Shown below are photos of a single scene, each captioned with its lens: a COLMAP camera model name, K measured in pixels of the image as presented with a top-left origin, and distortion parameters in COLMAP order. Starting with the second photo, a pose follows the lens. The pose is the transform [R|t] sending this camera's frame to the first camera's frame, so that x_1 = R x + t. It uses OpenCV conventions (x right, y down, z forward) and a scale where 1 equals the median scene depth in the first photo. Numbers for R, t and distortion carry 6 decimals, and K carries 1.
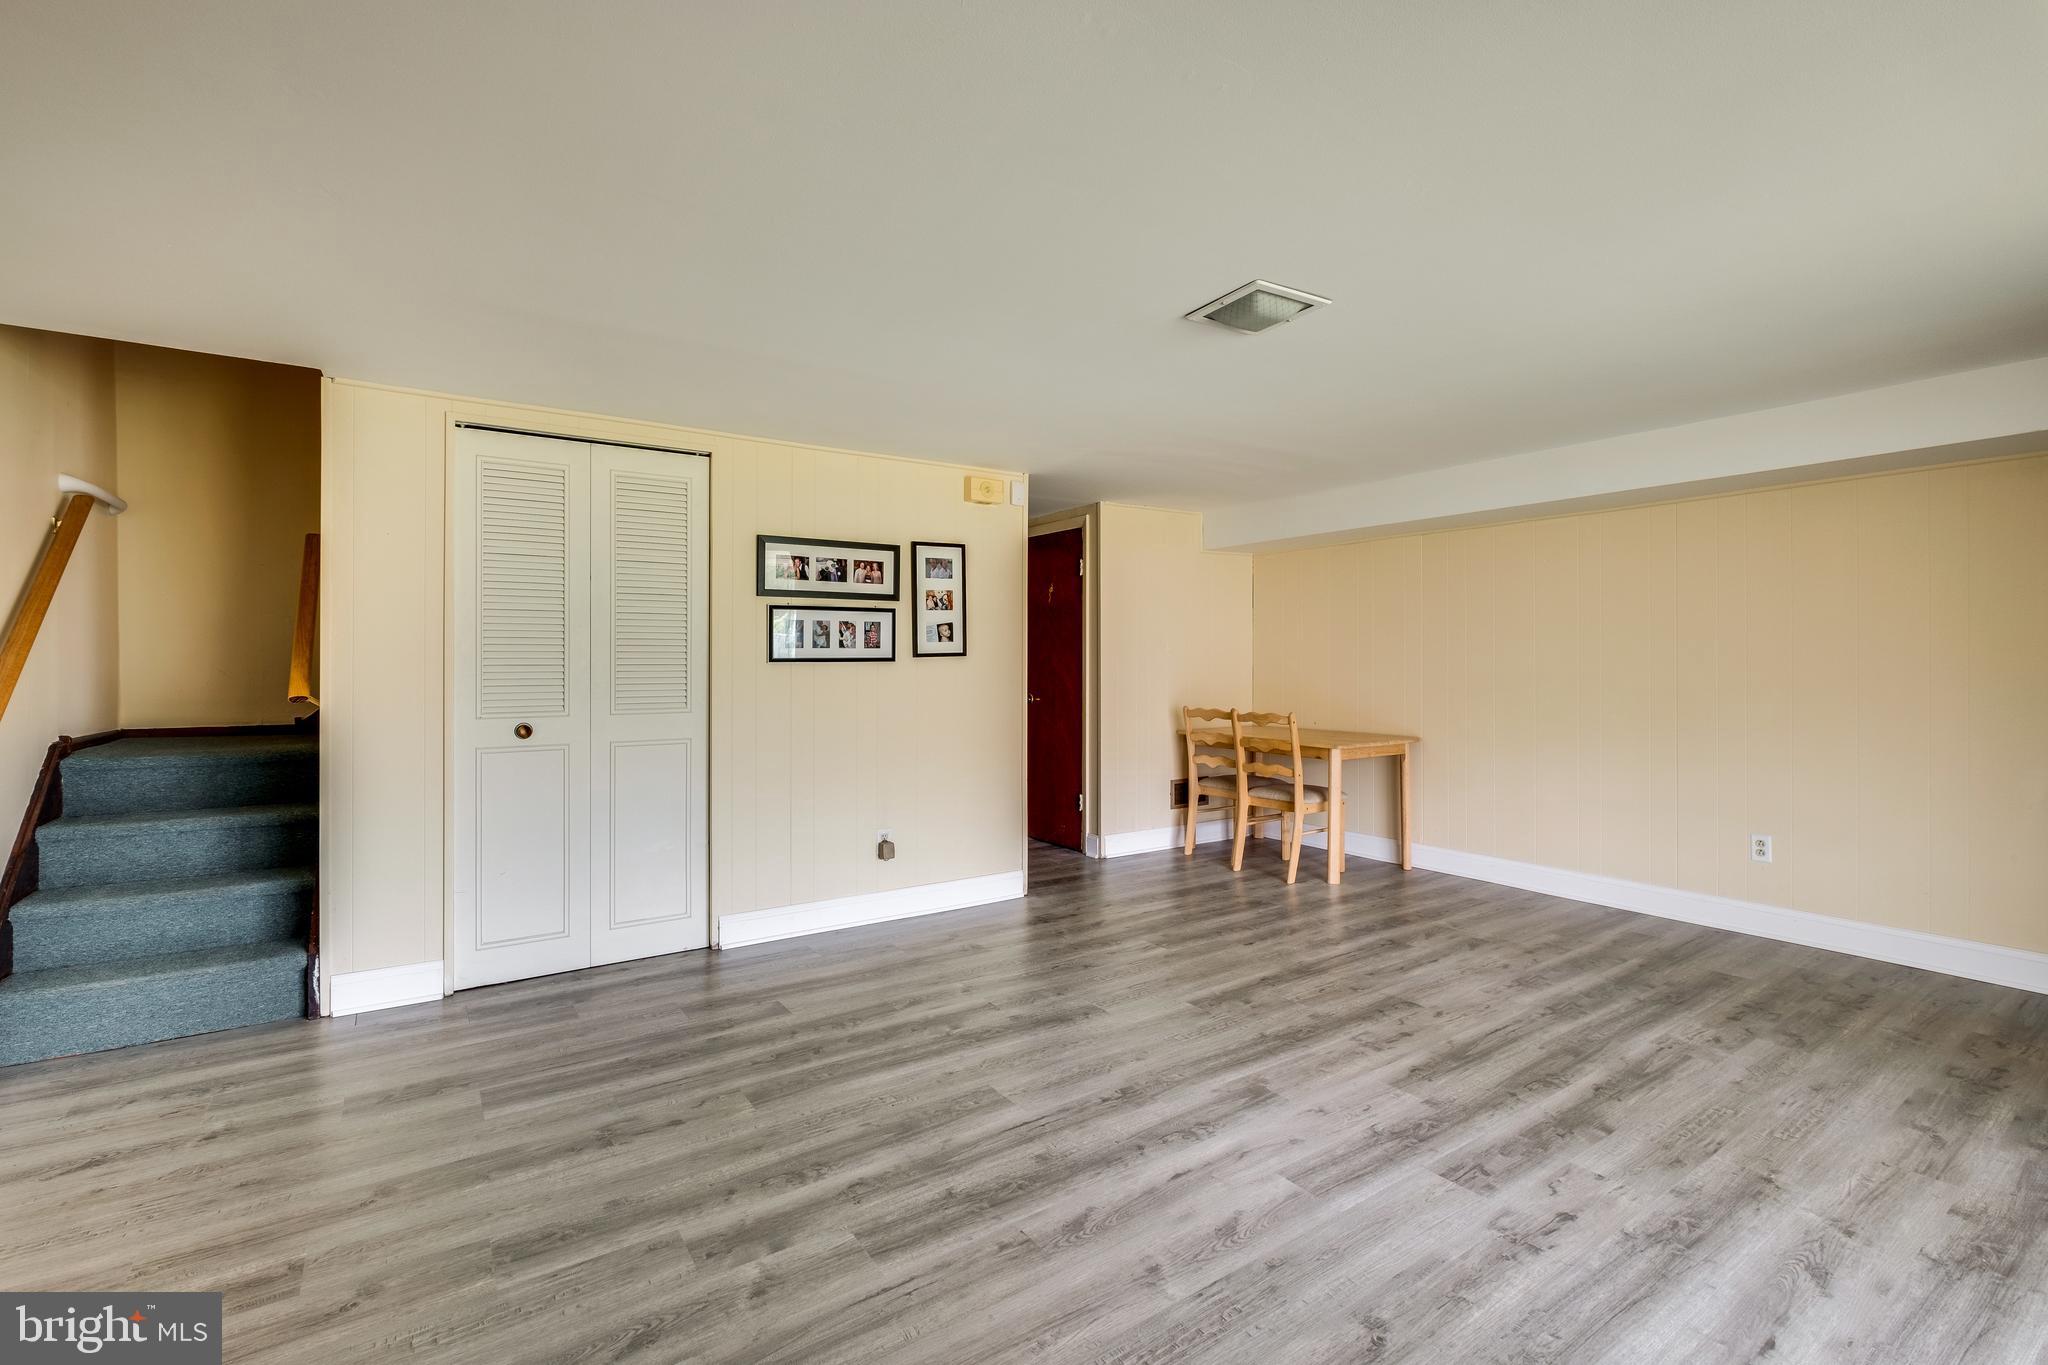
lens RADIAL K [[898.0, 0, 995.7], [0, 898.0, 659.8], [0, 0, 1]] dist [-0.003630, 0.001361]
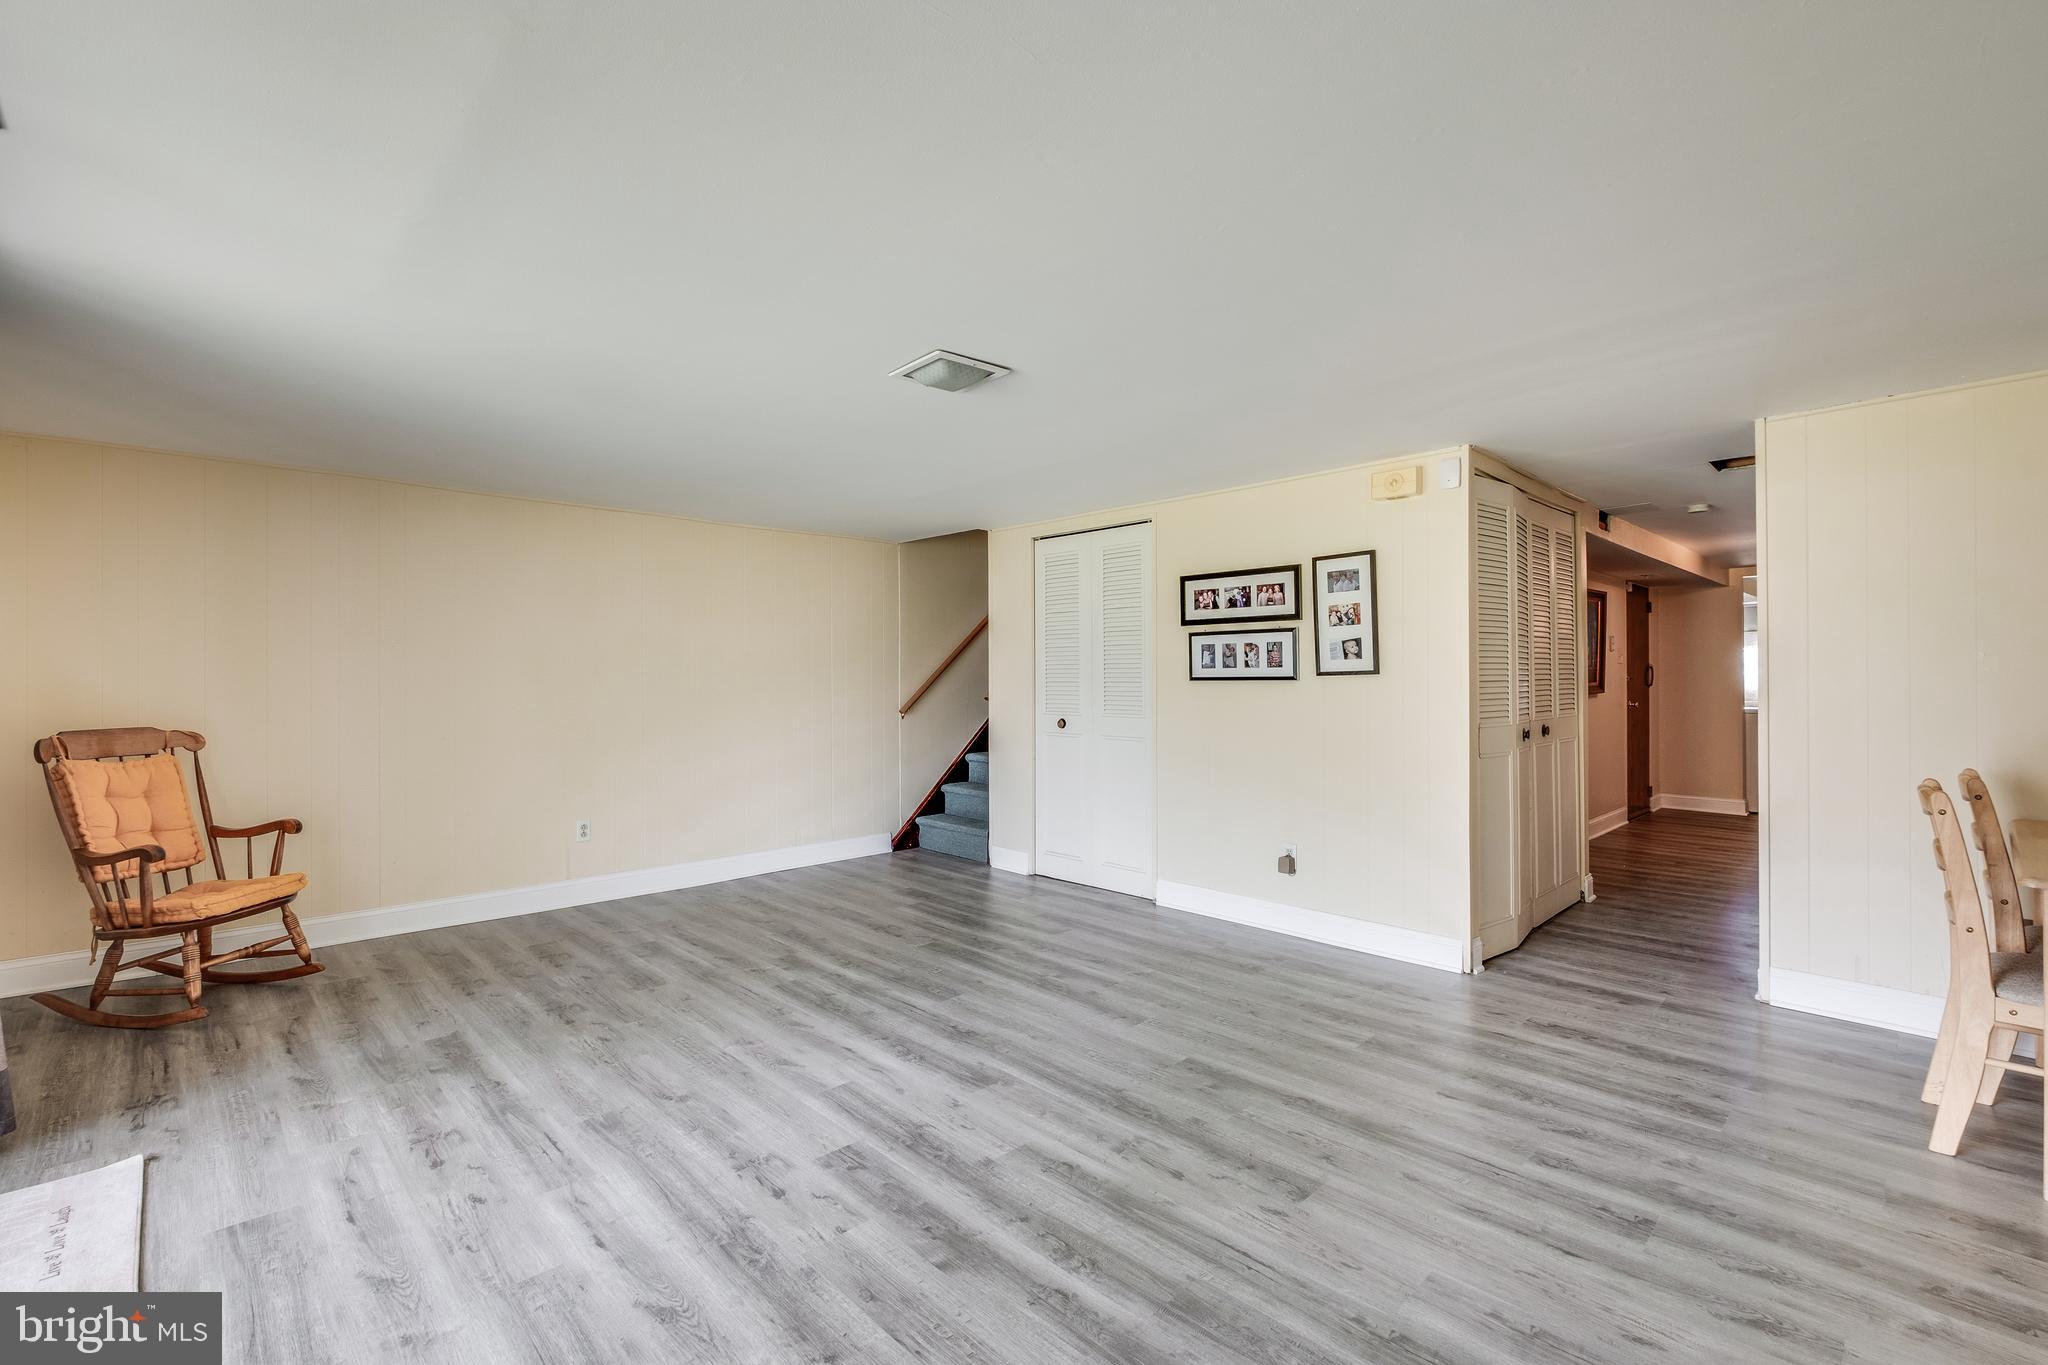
lens RADIAL K [[889.2, 0, 999.1], [0, 889.2, 672.9], [0, 0, 1]] dist [-0.001673, 0.000326]
pose [[0.174765, -0.004684, -0.984599, 0.856712], [0.001836, 0.999988, -0.004432, -0.002683], [0.984608, -0.001033, 0.174772, 0.526690]]
